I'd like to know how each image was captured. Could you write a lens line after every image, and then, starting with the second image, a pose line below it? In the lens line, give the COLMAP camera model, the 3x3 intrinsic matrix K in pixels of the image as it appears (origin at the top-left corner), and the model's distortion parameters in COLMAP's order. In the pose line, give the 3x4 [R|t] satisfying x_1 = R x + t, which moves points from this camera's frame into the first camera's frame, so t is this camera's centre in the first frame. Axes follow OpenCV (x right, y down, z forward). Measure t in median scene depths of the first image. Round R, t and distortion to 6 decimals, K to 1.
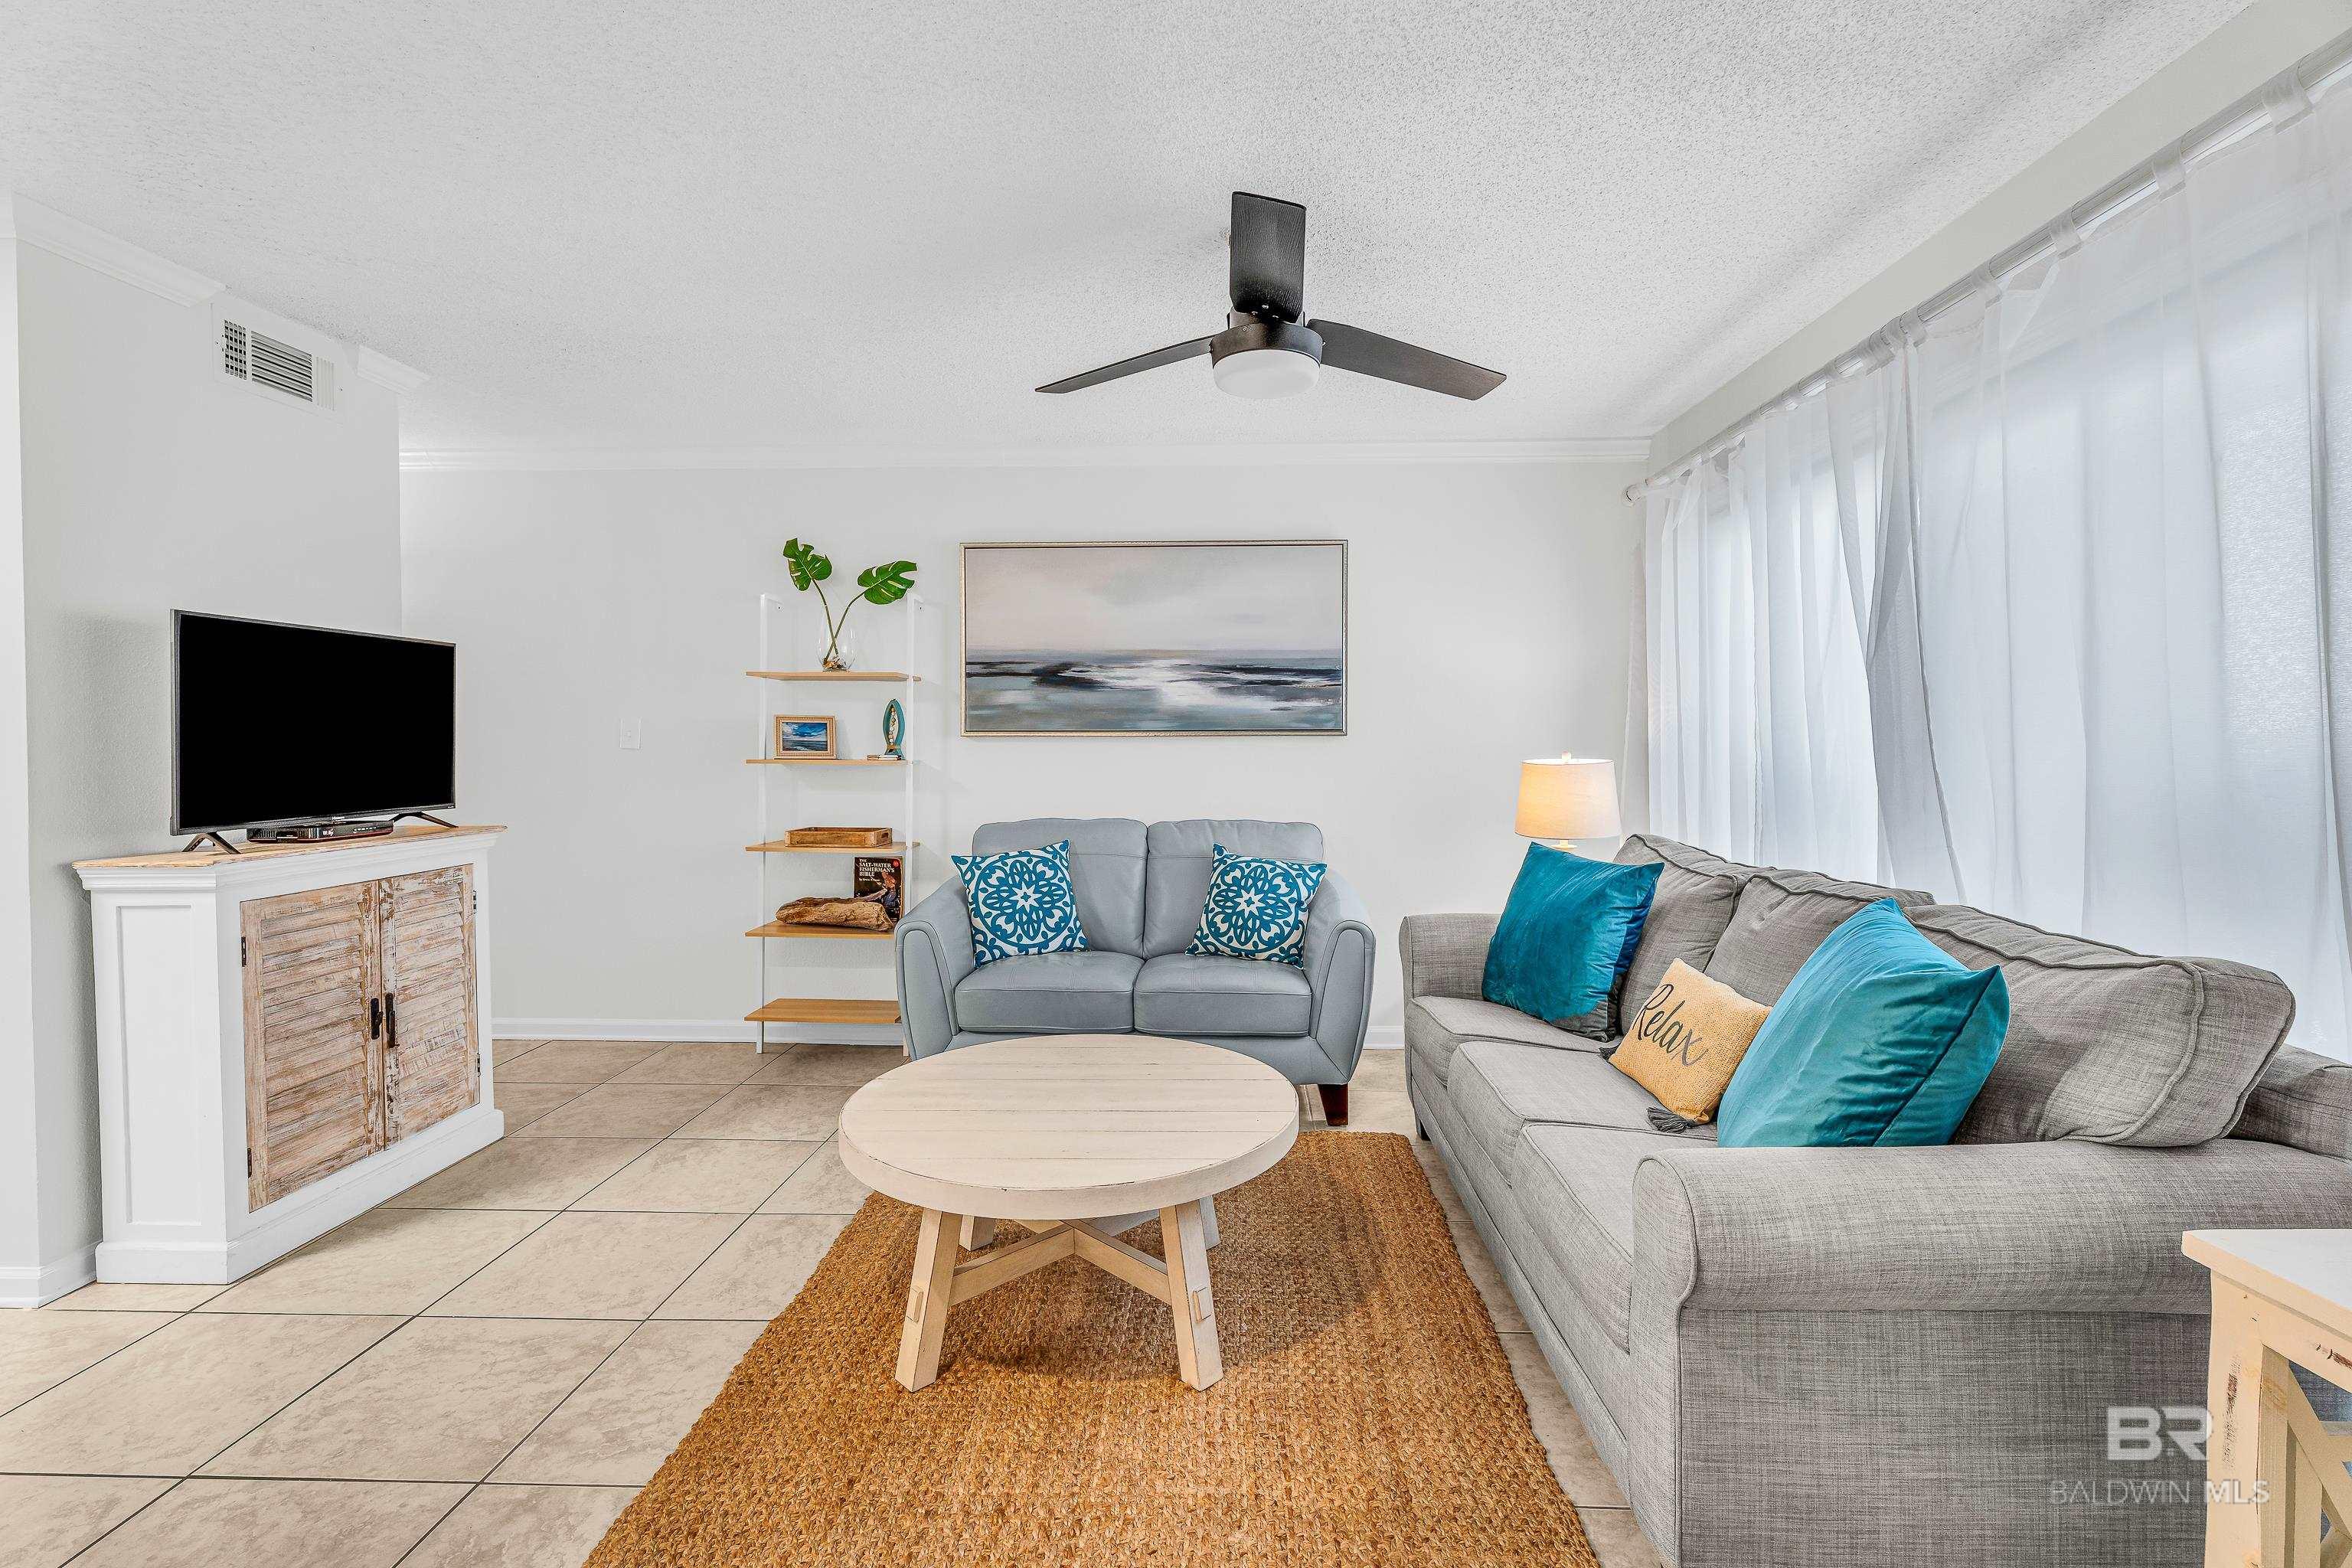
lens RADIAL K [[1055.2, 0, 1181.6], [0, 1055.2, 767.2], [0, 0, 1]] dist [0.000047, -0.001207]
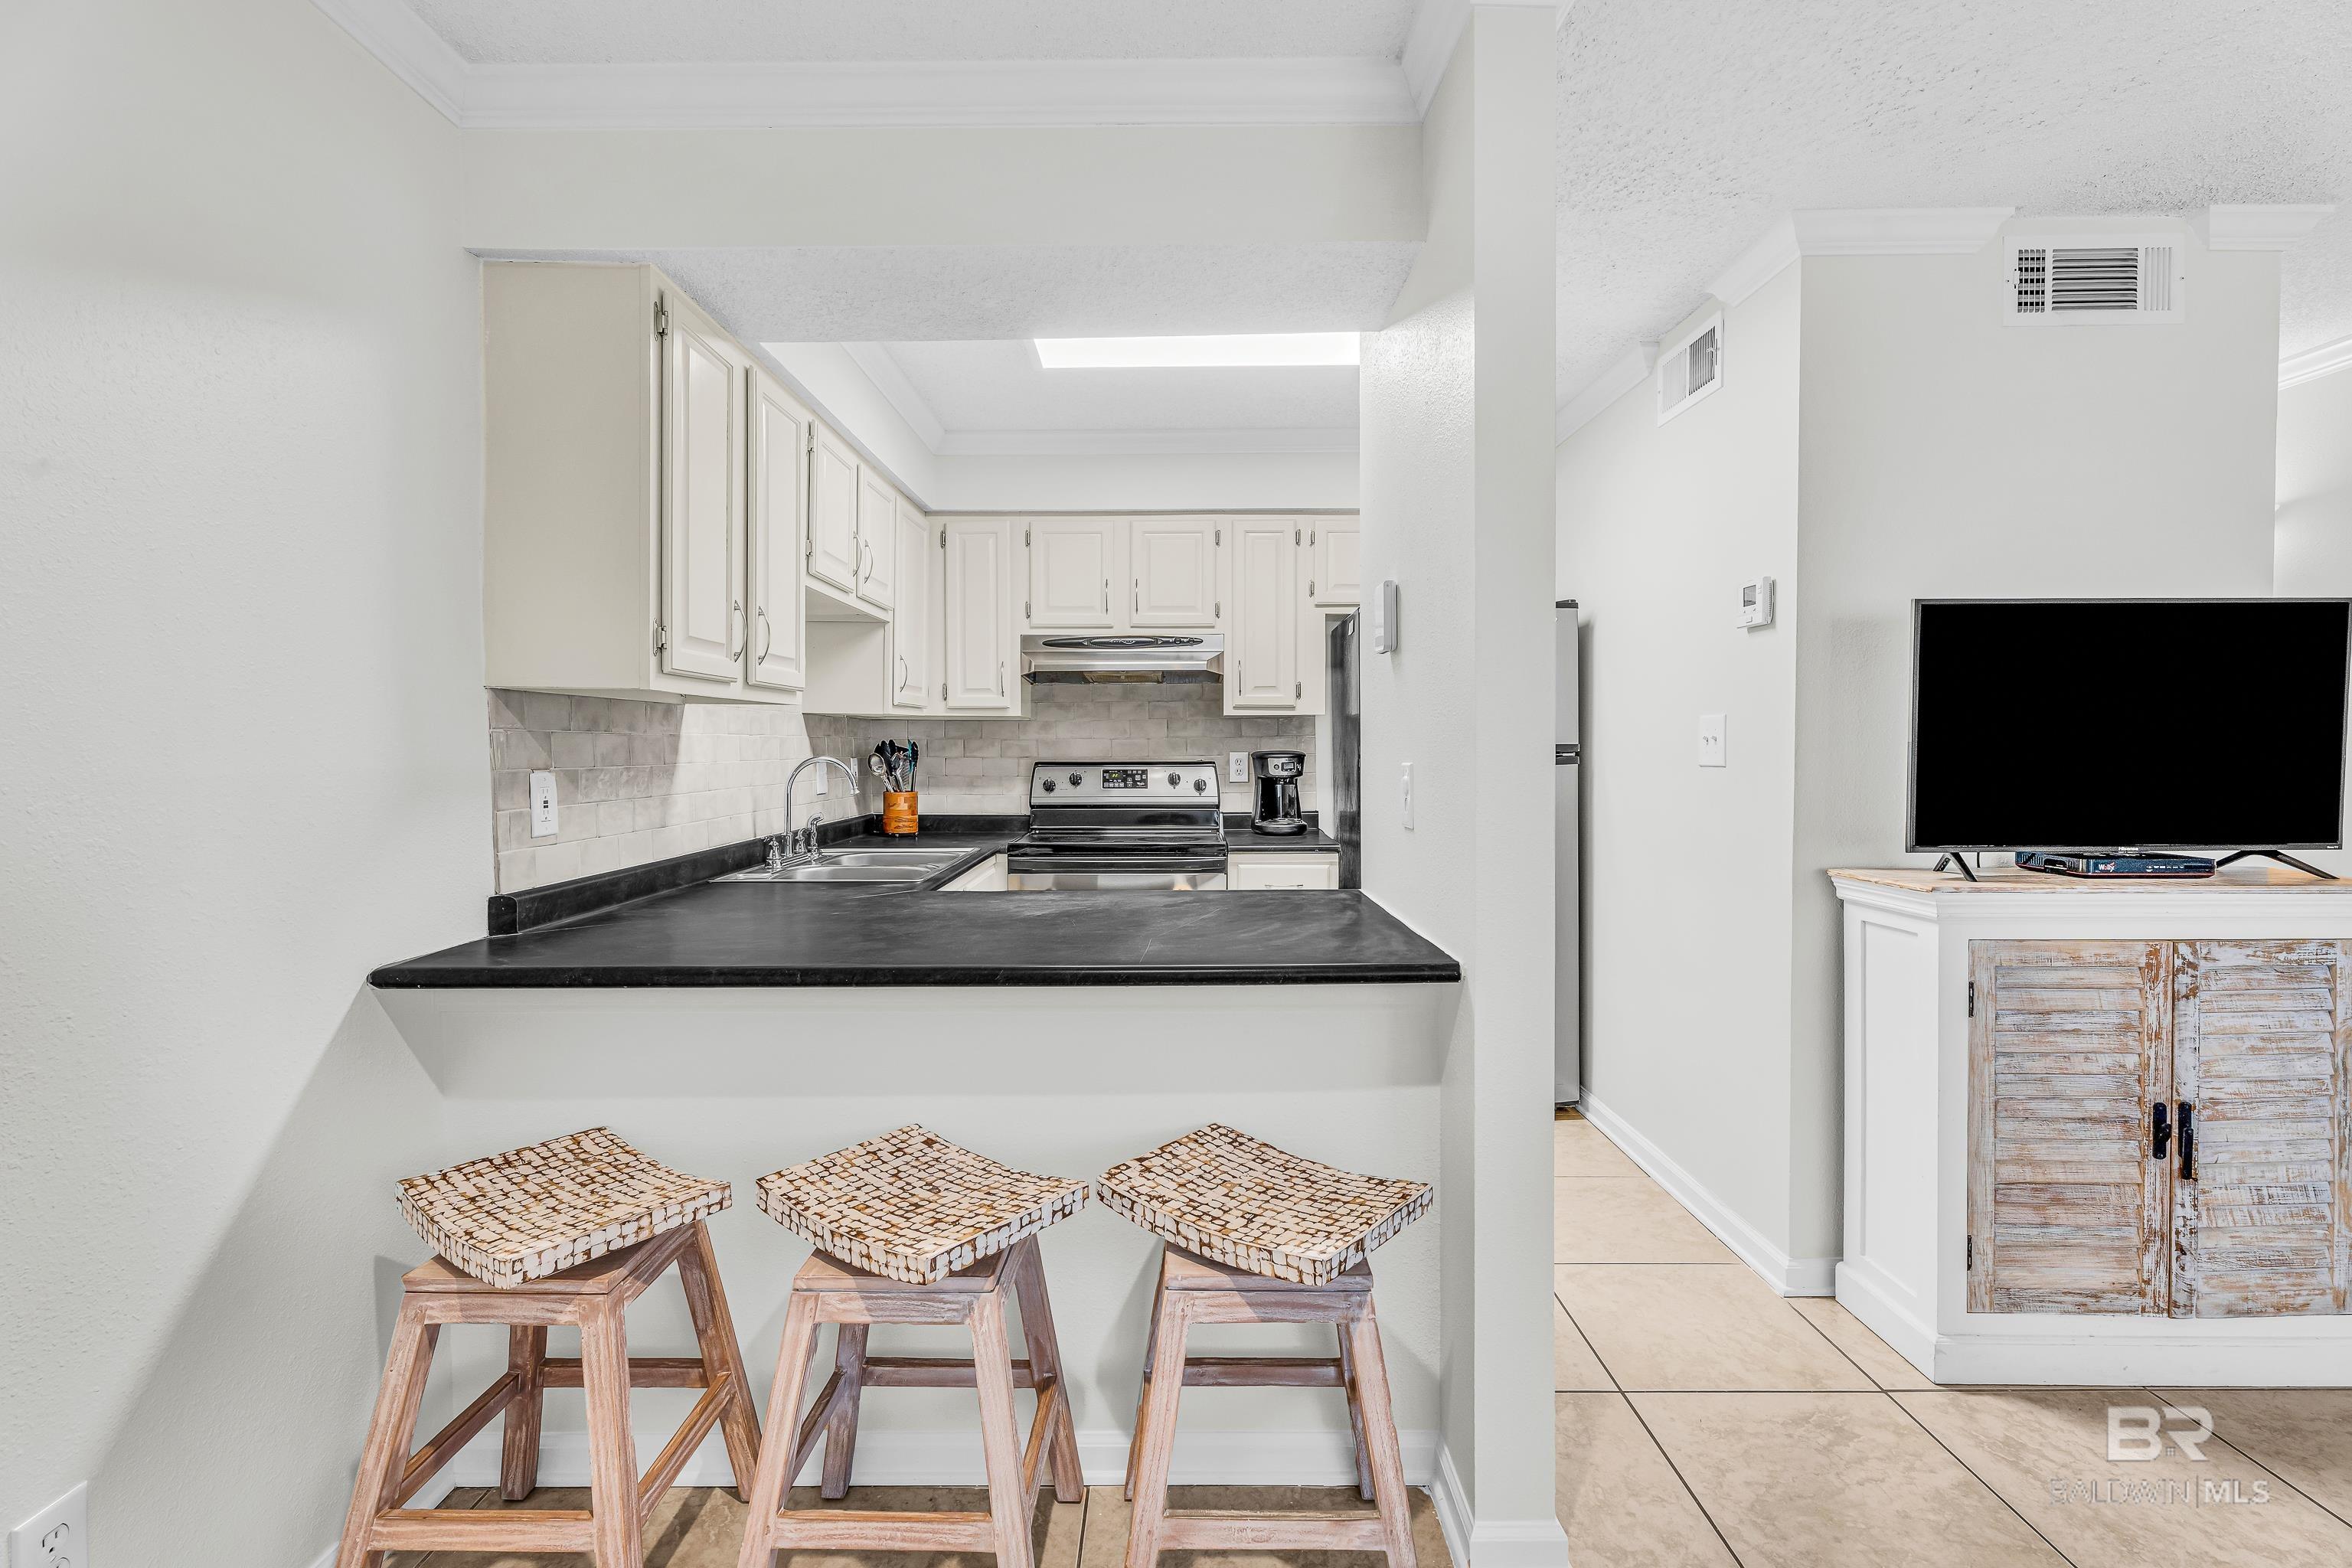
lens RADIAL K [[1055.2, 0, 1181.6], [0, 1055.2, 767.2], [0, 0, 1]] dist [0.000047, -0.001207]
pose [[0.037622, 0.022619, -0.999036, -0.075997], [-0.025086, 0.999450, 0.021683, -0.009942], [0.998977, 0.024246, 0.038169, 0.306138]]
